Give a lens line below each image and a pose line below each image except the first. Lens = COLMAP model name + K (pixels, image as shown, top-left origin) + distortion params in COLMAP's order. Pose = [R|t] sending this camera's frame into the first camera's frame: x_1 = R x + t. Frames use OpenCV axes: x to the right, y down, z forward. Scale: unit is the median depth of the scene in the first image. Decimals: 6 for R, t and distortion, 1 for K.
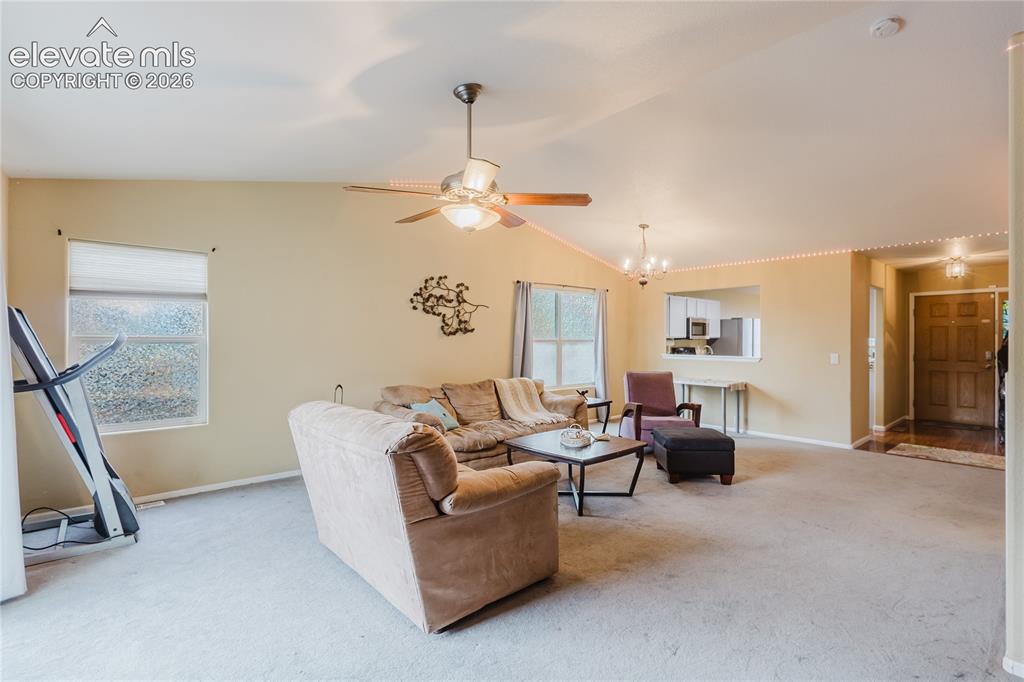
lens RADIAL K [[472.1, 0, 510.1], [0, 472.1, 343.5], [0, 0, 1]] dist [0.003085, 0.000309]
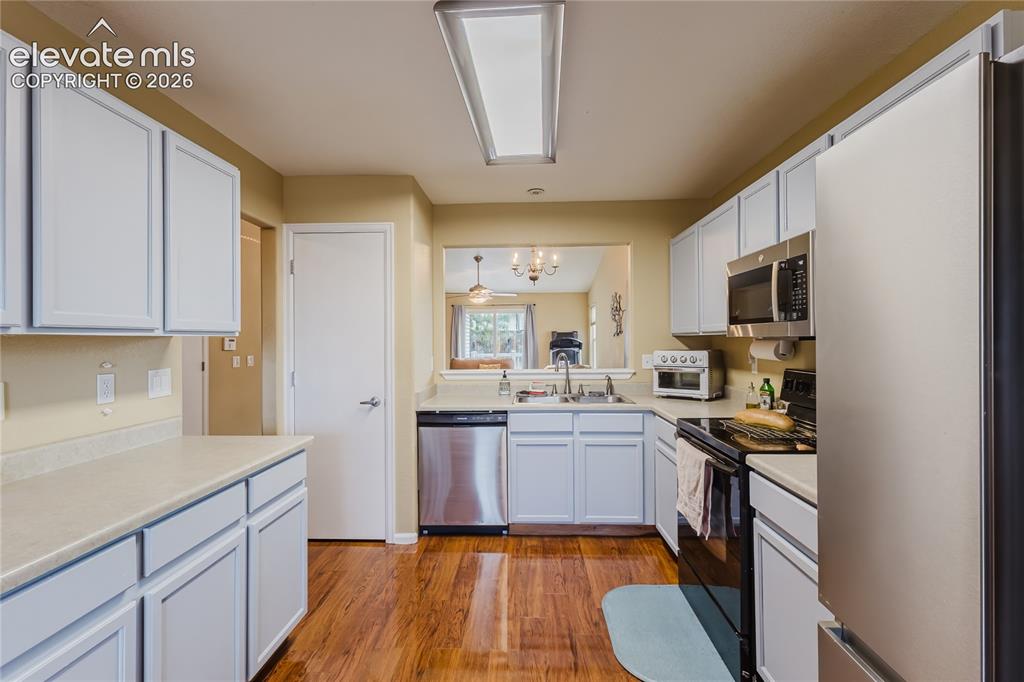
lens RADIAL K [[472.1, 0, 511.2], [0, 472.1, 340.9], [0, 0, 1]] dist [0.003085, 0.000309]
pose [[-0.682439, 0.003119, -0.730936, 1.044956], [-0.001407, 0.999983, 0.005580, -0.010563], [0.730942, 0.004837, -0.682423, 1.687795]]
